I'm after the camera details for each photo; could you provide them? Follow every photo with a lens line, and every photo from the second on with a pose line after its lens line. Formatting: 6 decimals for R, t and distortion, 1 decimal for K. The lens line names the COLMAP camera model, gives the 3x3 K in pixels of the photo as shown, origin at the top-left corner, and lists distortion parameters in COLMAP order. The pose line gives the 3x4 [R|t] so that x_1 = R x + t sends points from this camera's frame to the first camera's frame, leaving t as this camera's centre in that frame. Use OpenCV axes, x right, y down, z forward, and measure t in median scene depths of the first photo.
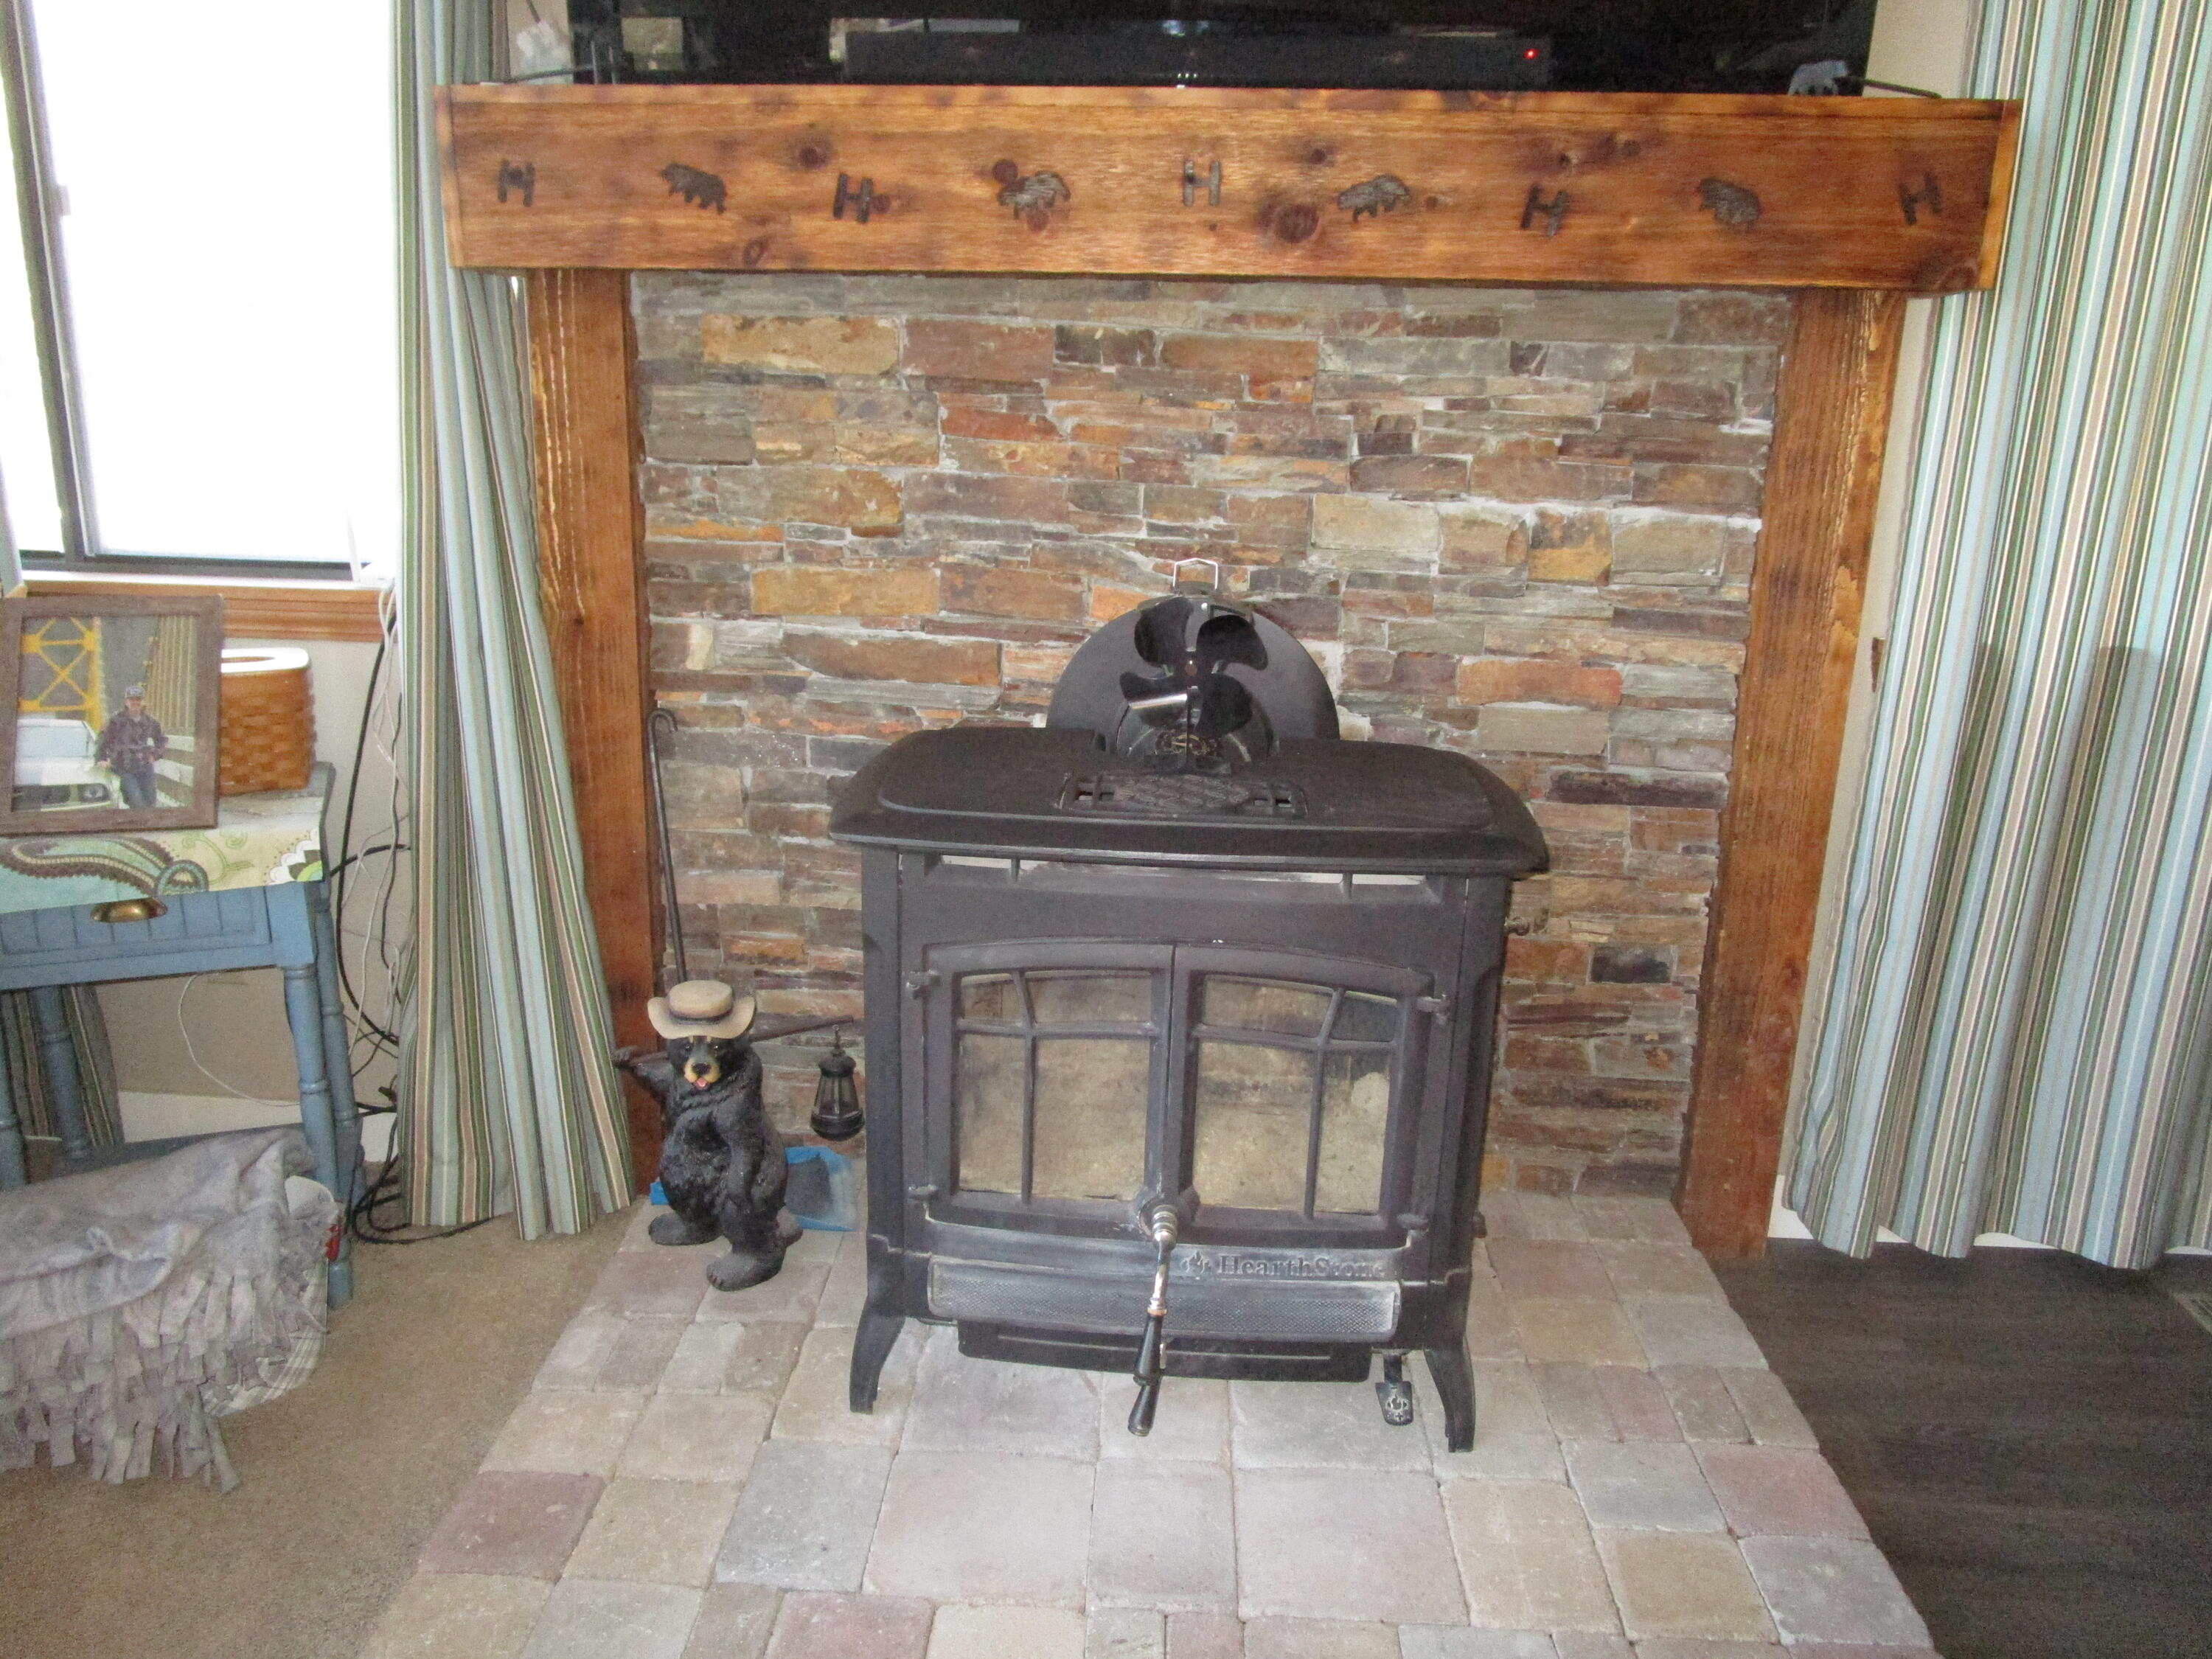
lens RADIAL K [[1631.8, 0, 1106.0], [0, 1631.8, 829.5], [0, 0, 1]] dist [-0.008210, -0.001398]
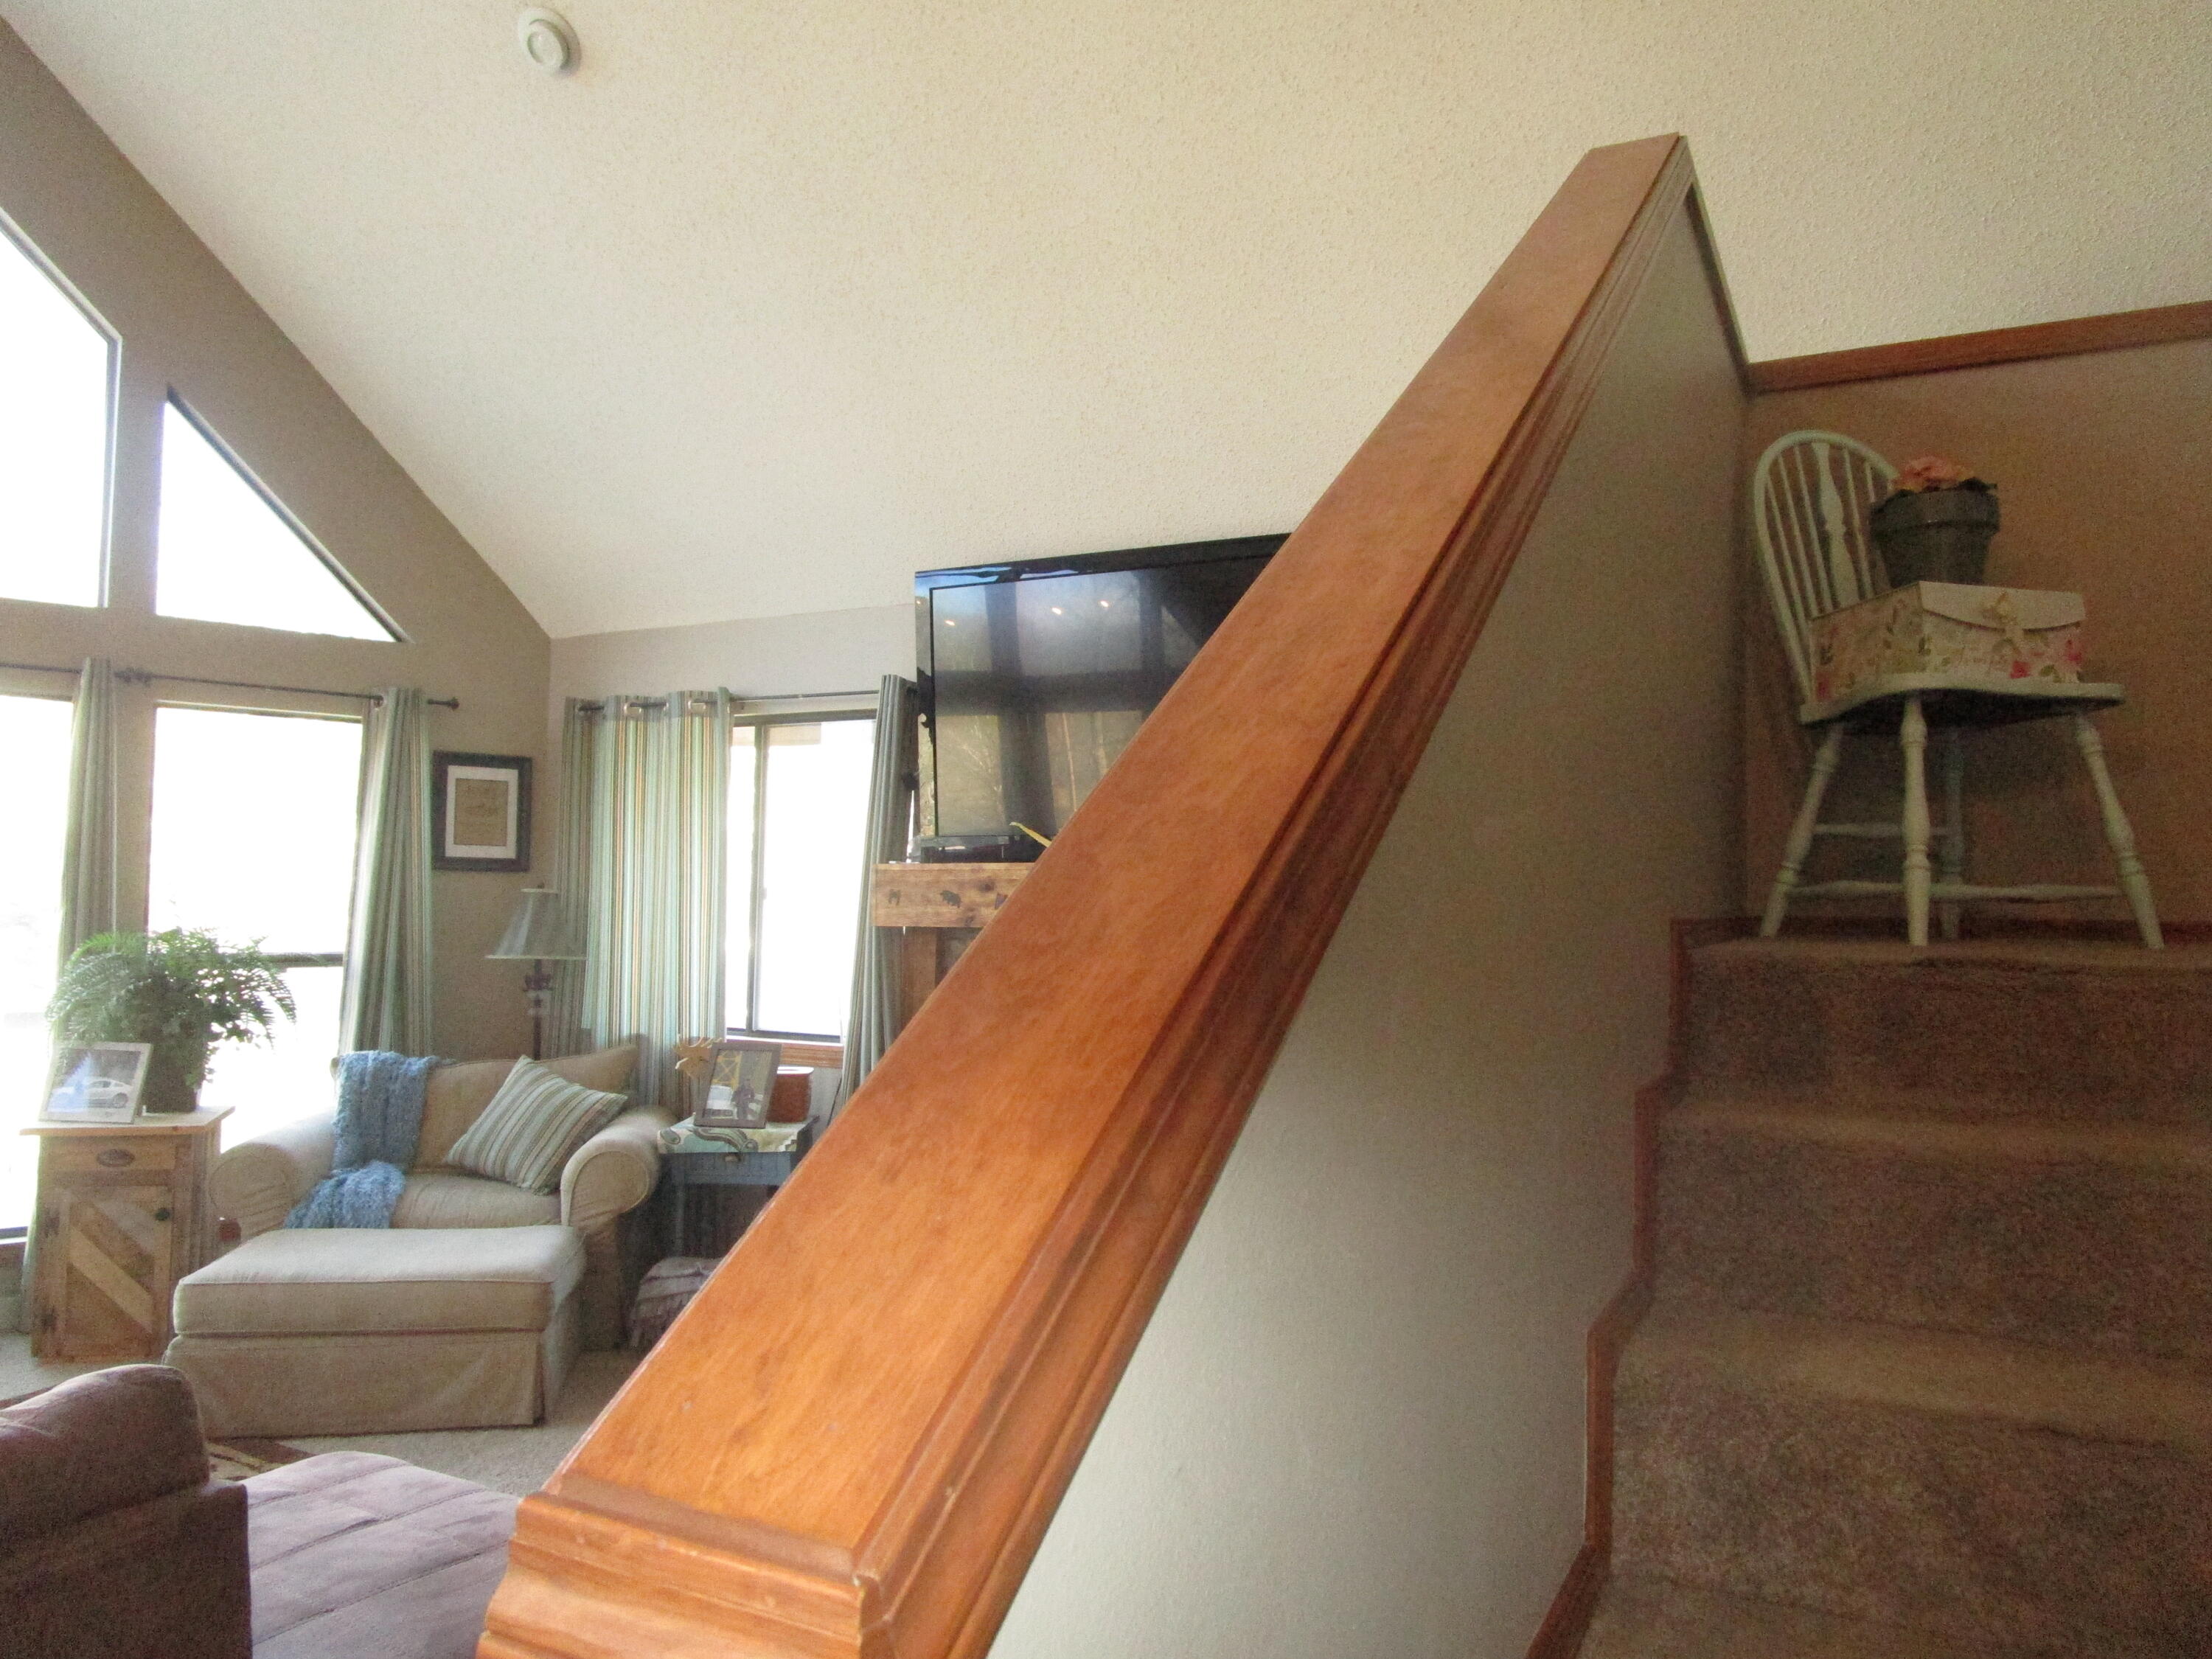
lens RADIAL K [[1572.7, 0, 1106.0], [0, 1572.7, 829.5], [0, 0, 1]] dist [-0.031665, 0.008688]
pose [[0.918938, -0.027481, -0.393444, 0.992972], [-0.099816, 0.948889, -0.299410, 0.246233], [0.381563, 0.314411, 0.869227, -1.178007]]
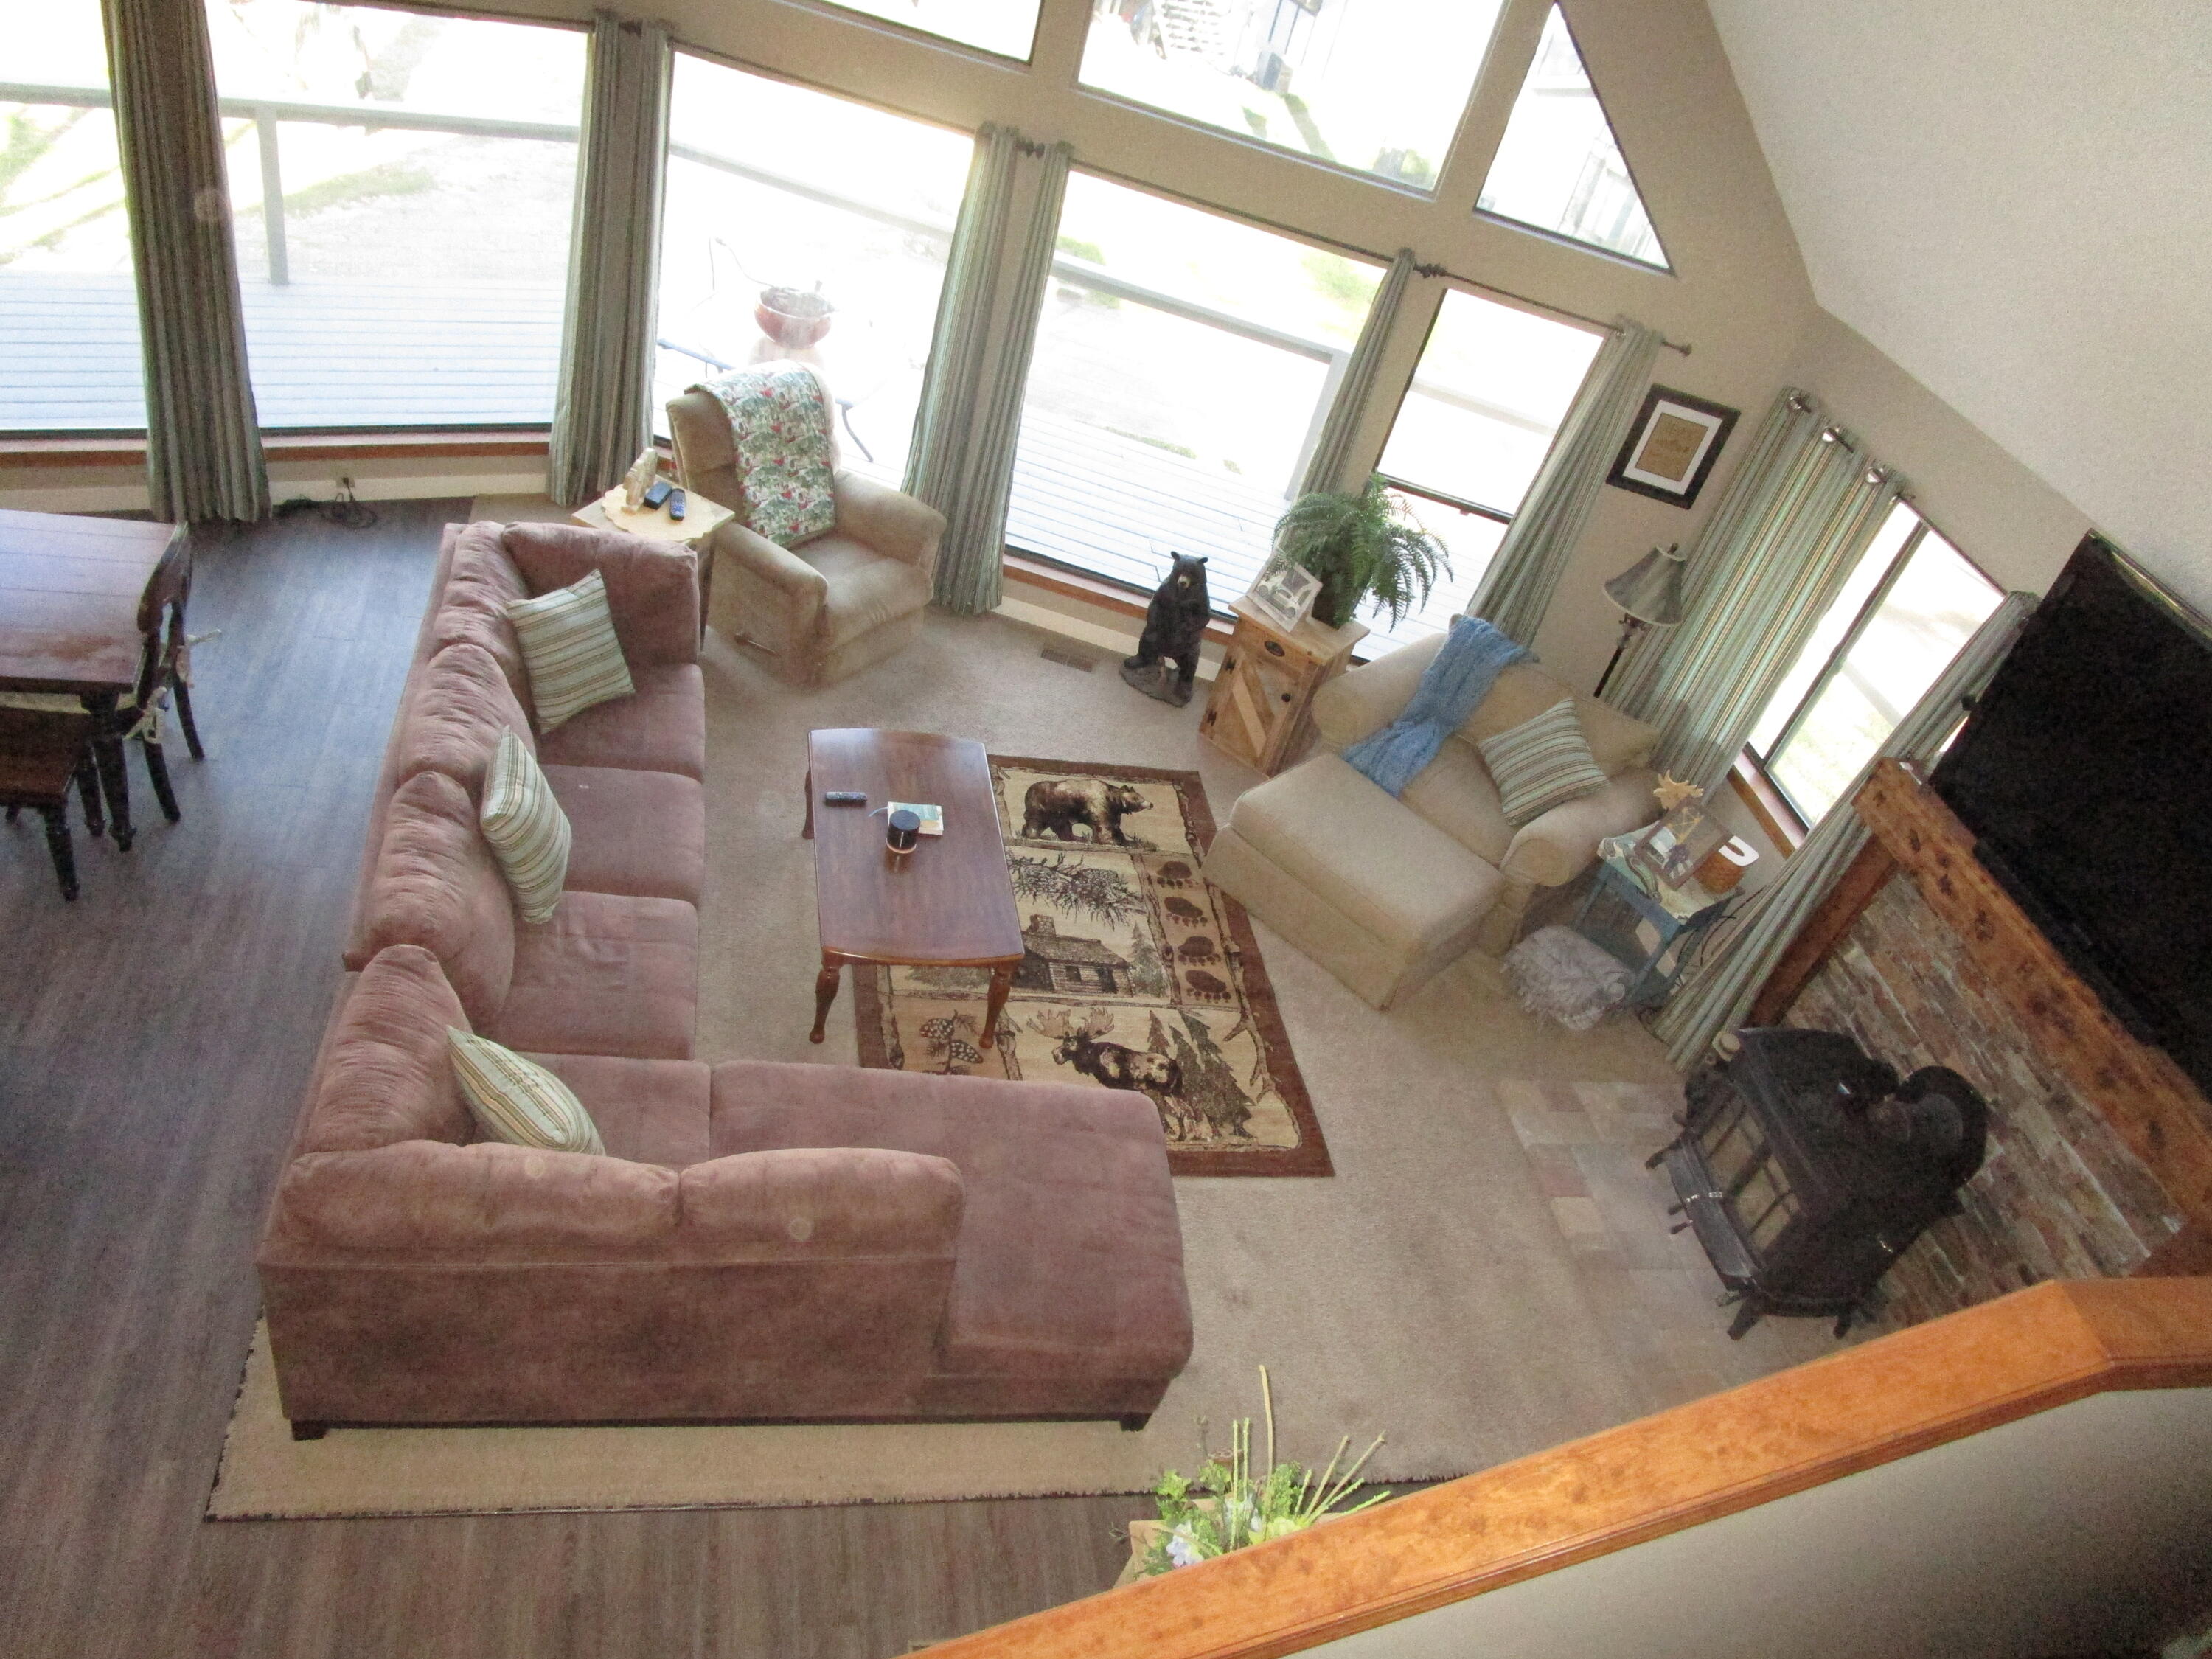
lens RADIAL K [[1572.7, 0, 1106.0], [0, 1572.7, 829.5], [0, 0, 1]] dist [-0.031665, 0.008688]
pose [[0.233859, 0.638333, -0.733376, 1.313943], [-0.487729, 0.729541, 0.479468, -0.985386], [0.841089, 0.245561, 0.481944, -1.383518]]
